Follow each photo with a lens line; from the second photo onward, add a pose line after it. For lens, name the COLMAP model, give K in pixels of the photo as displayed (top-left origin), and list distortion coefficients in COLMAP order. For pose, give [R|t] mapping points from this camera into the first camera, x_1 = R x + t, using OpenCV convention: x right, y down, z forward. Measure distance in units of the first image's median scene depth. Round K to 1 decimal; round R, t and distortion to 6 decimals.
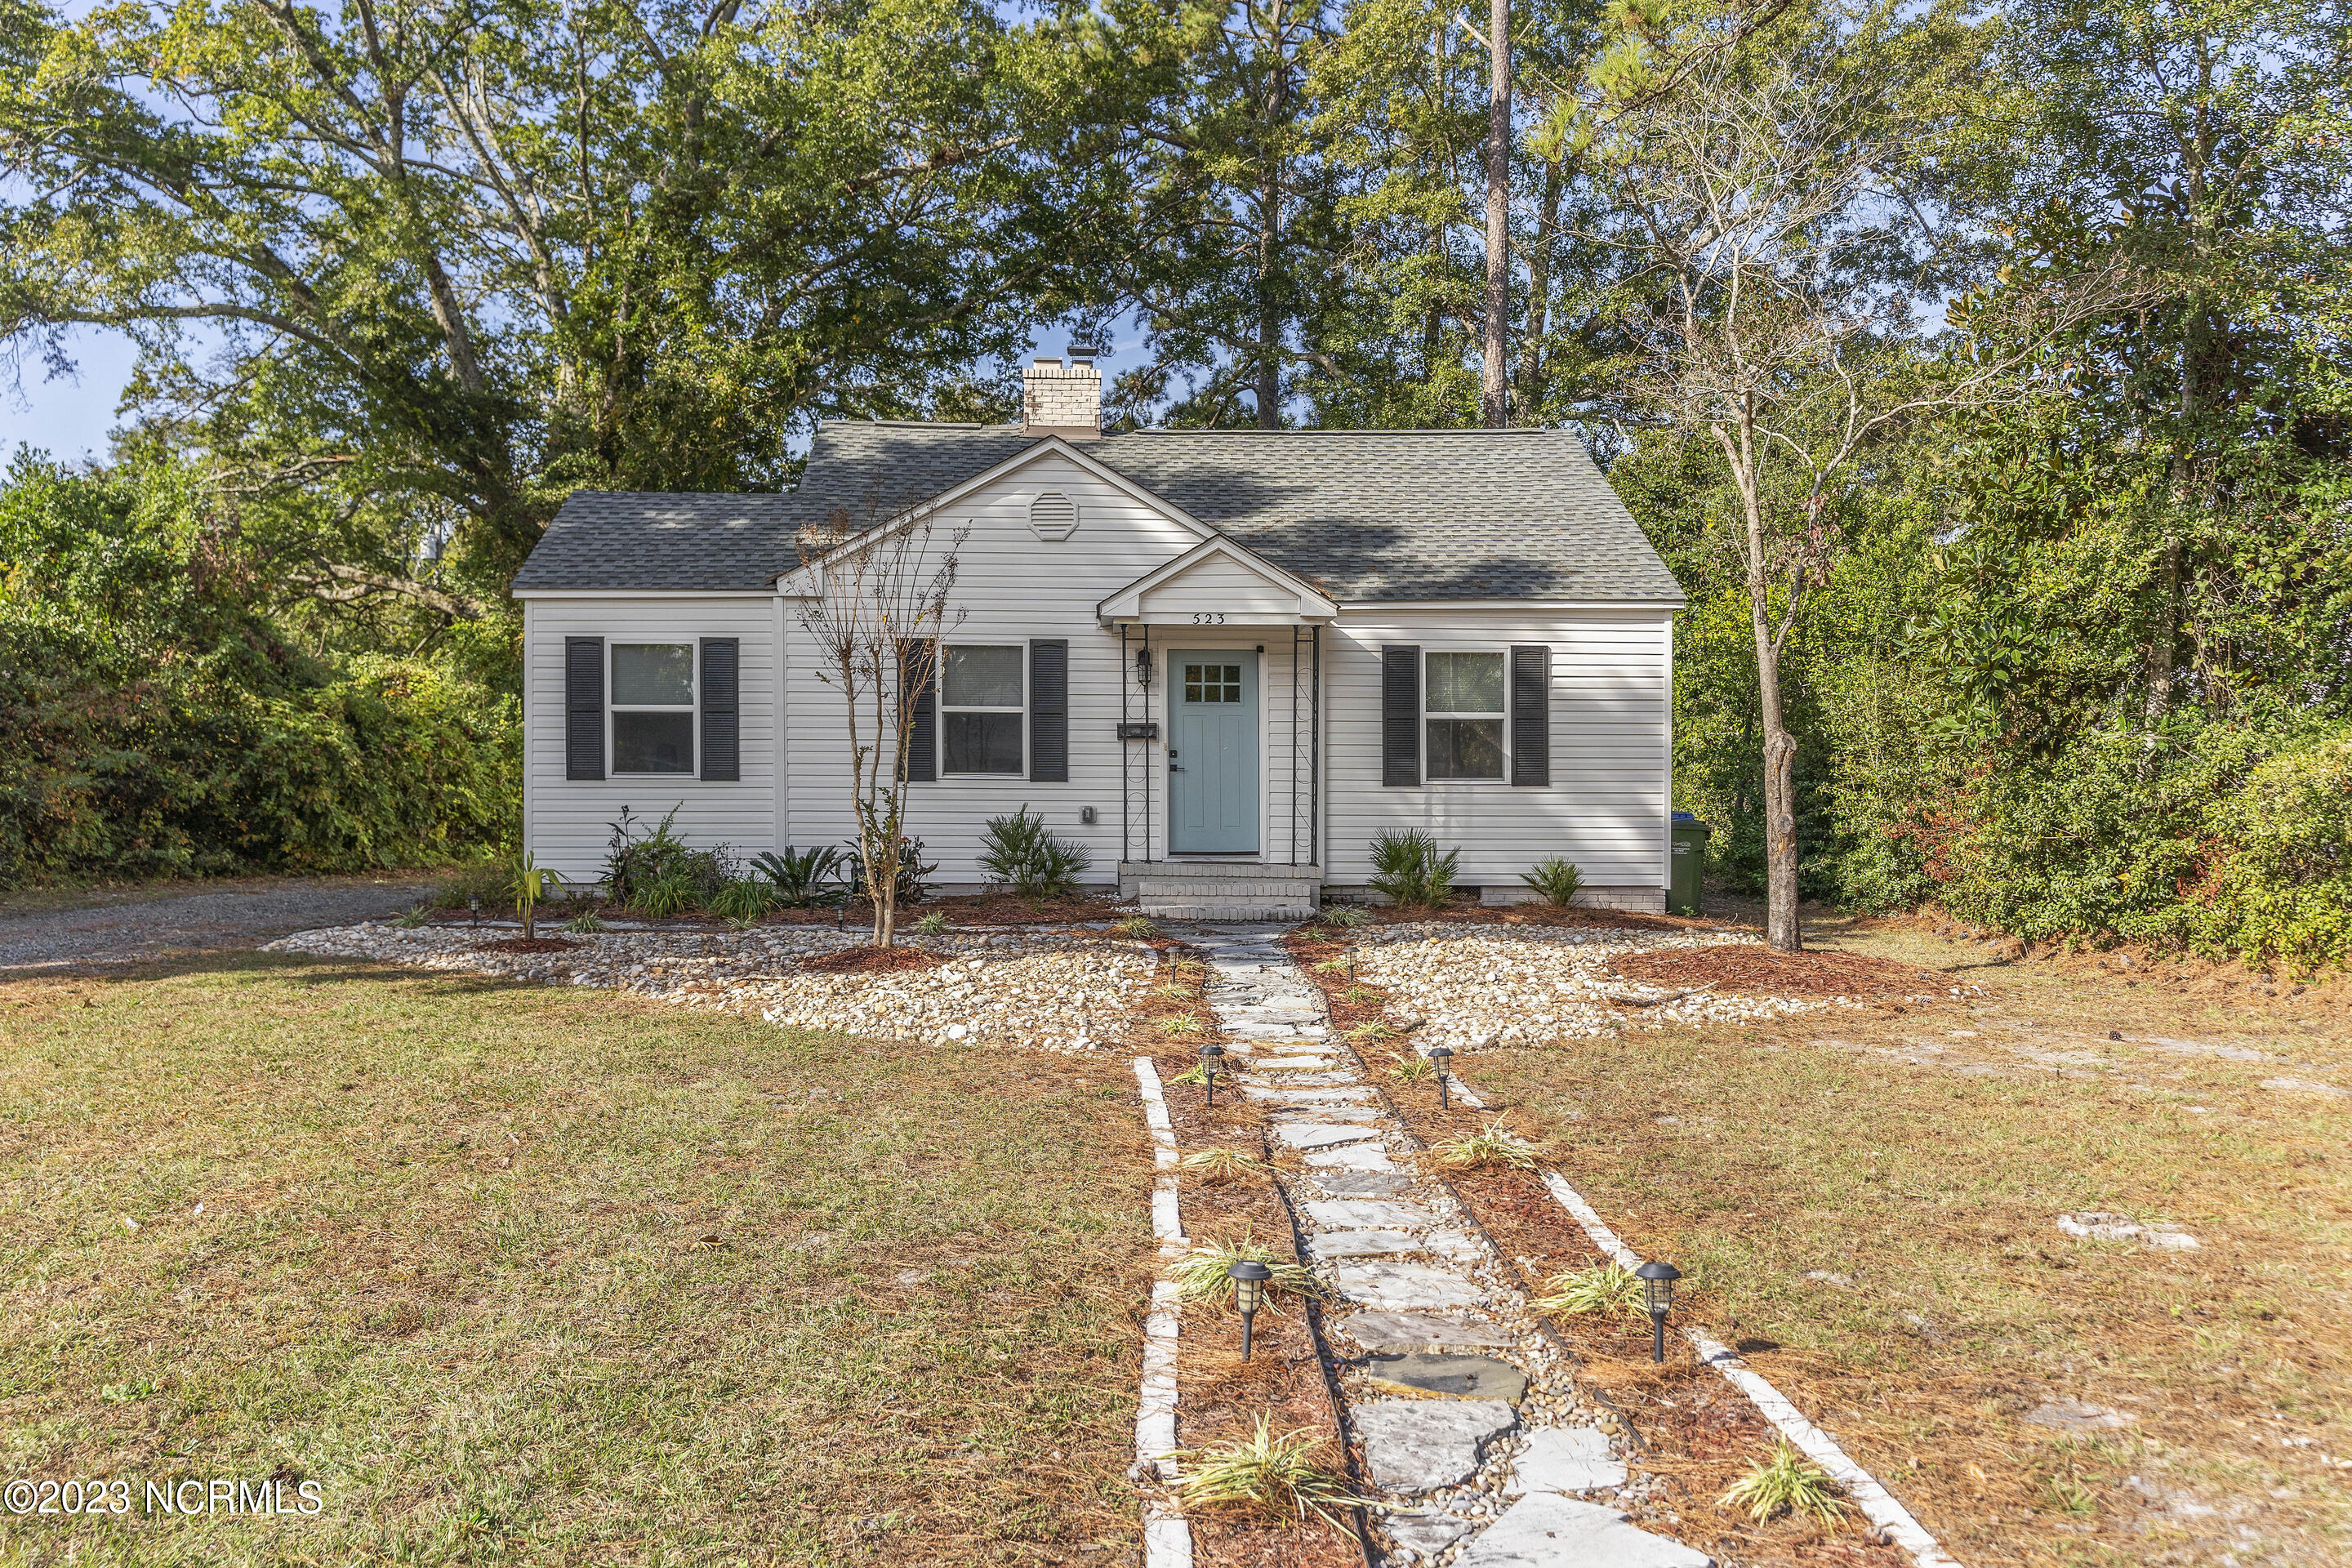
lens RADIAL K [[1853.2, 0, 1175.2], [0, 1853.2, 793.3], [0, 0, 1]] dist [0.001785, -0.000062]
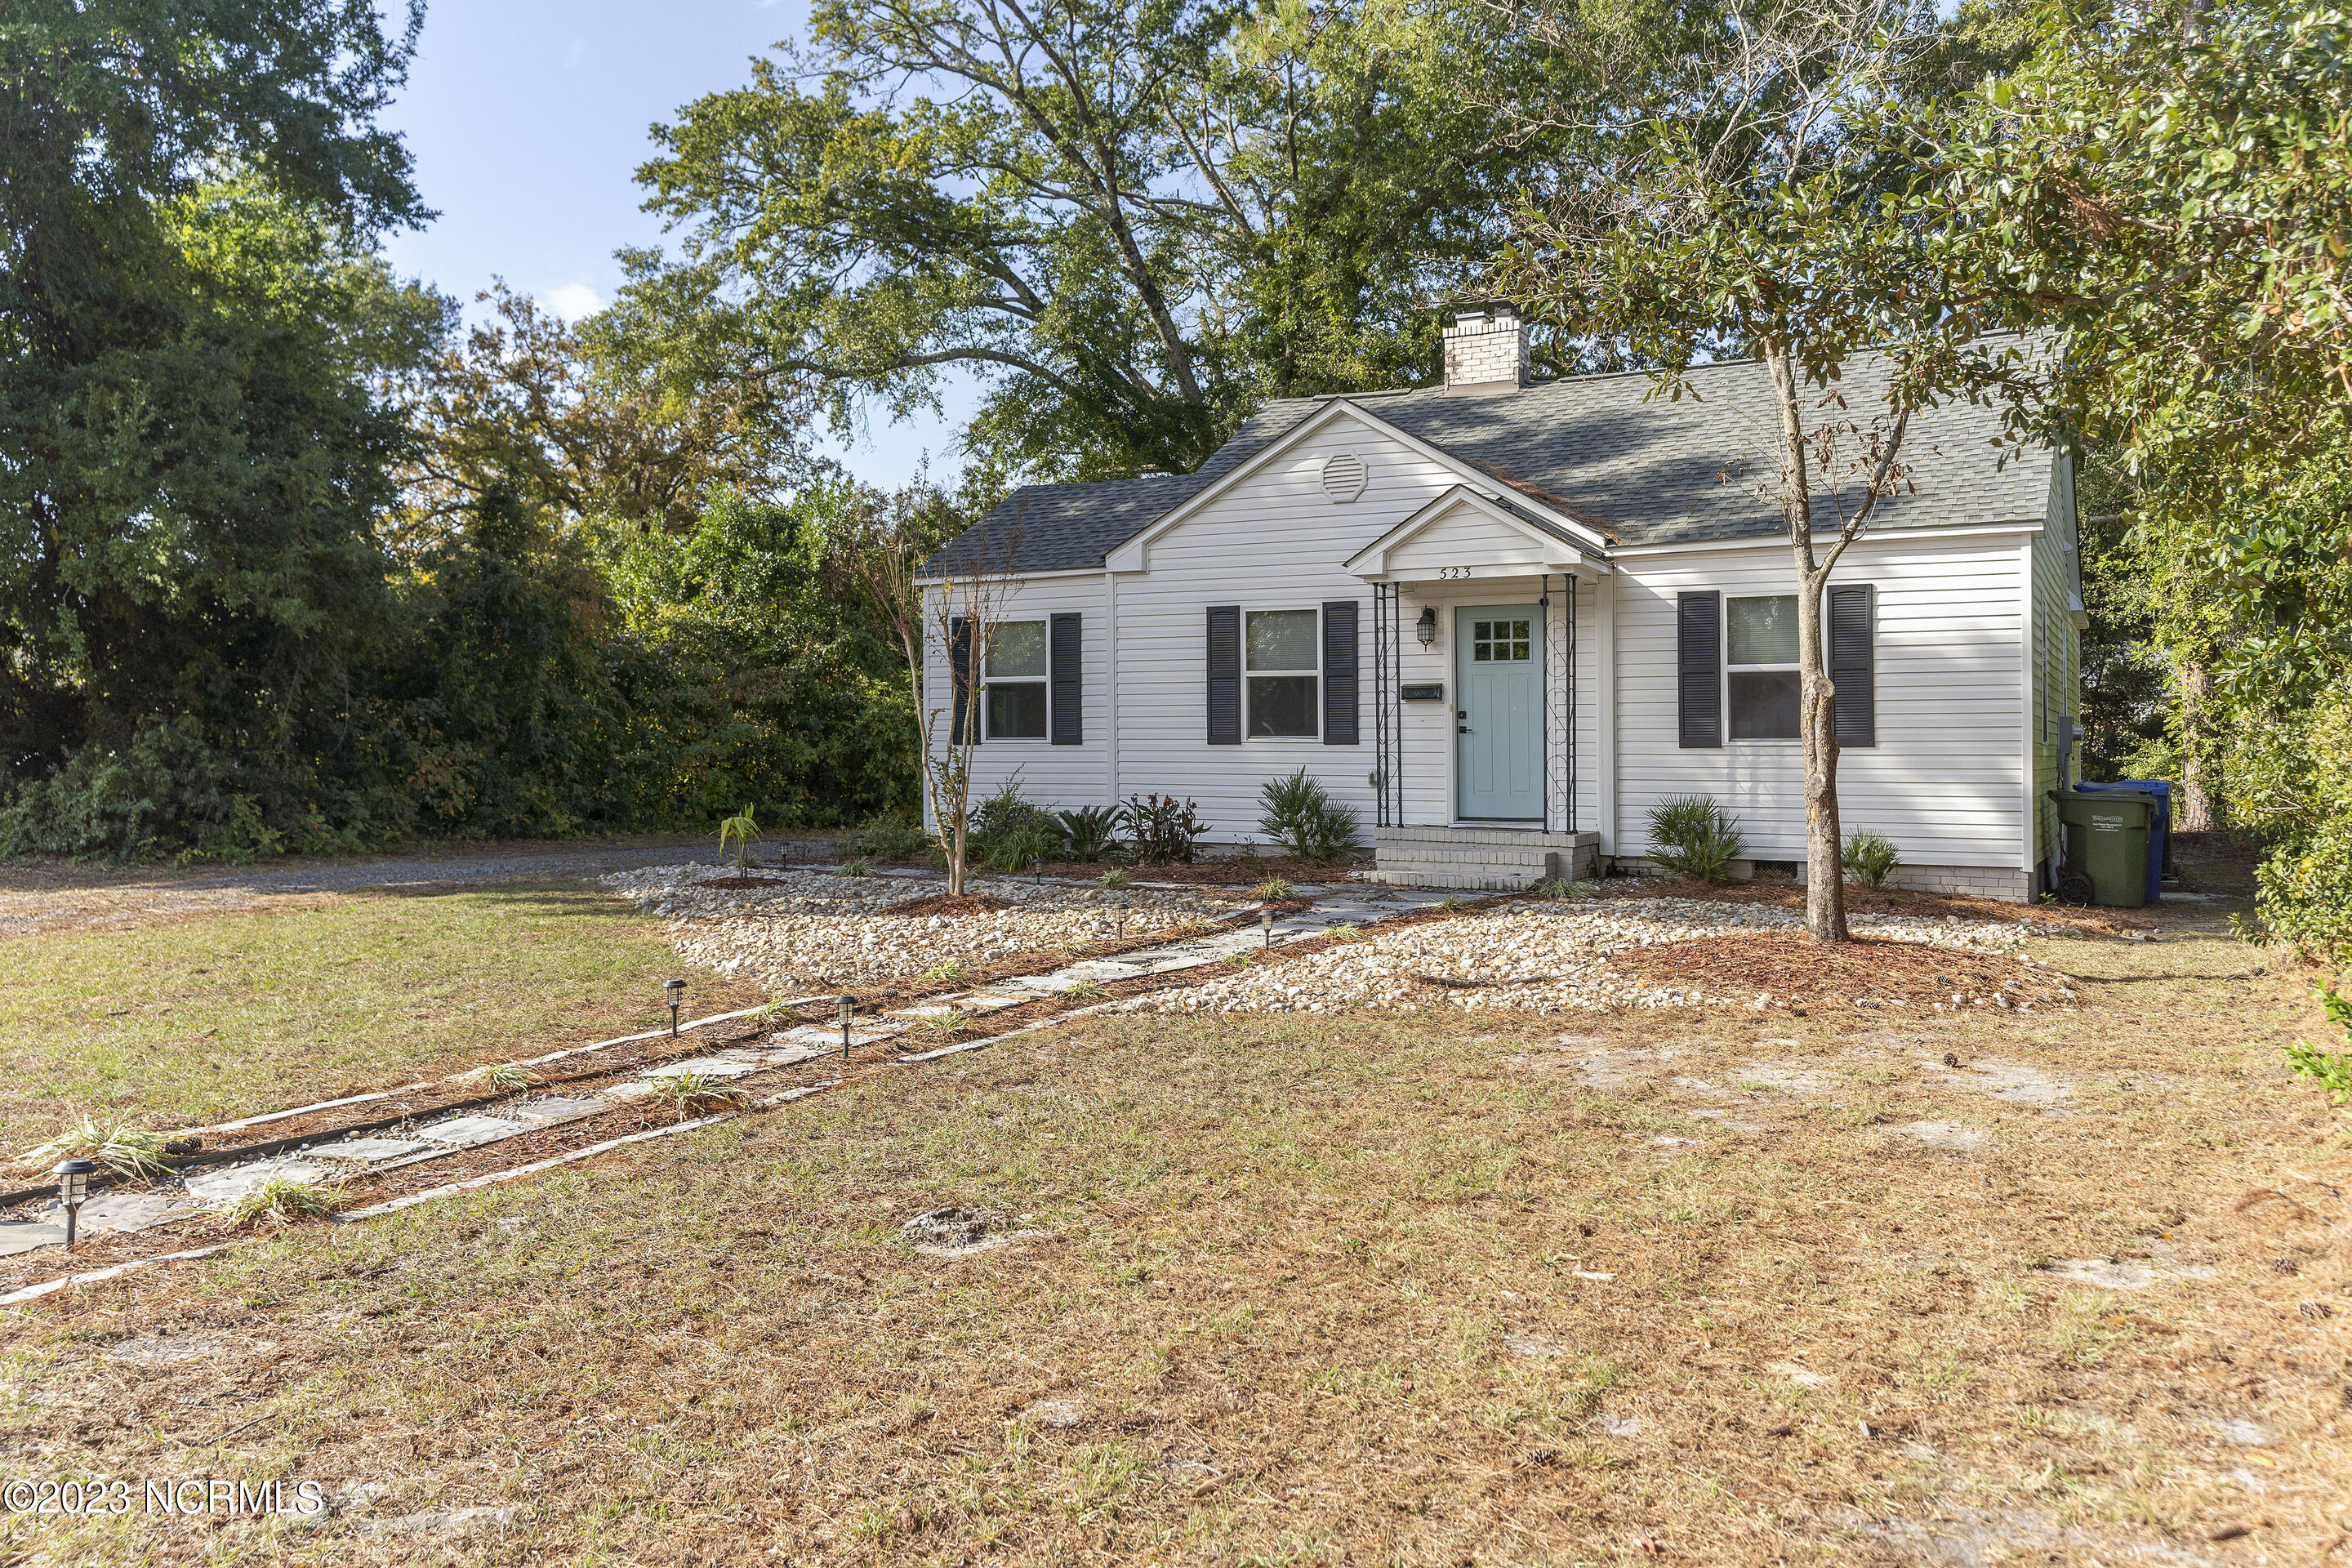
lens RADIAL K [[1824.0, 0, 1175.9], [0, 1824.0, 769.8], [0, 0, 1]] dist [0.011422, 0.003484]
pose [[0.870334, 0.003136, -0.492451, 0.337088], [-0.003034, 0.999995, 0.001006, 0.006532], [0.492452, 0.000619, 0.870340, 0.103994]]
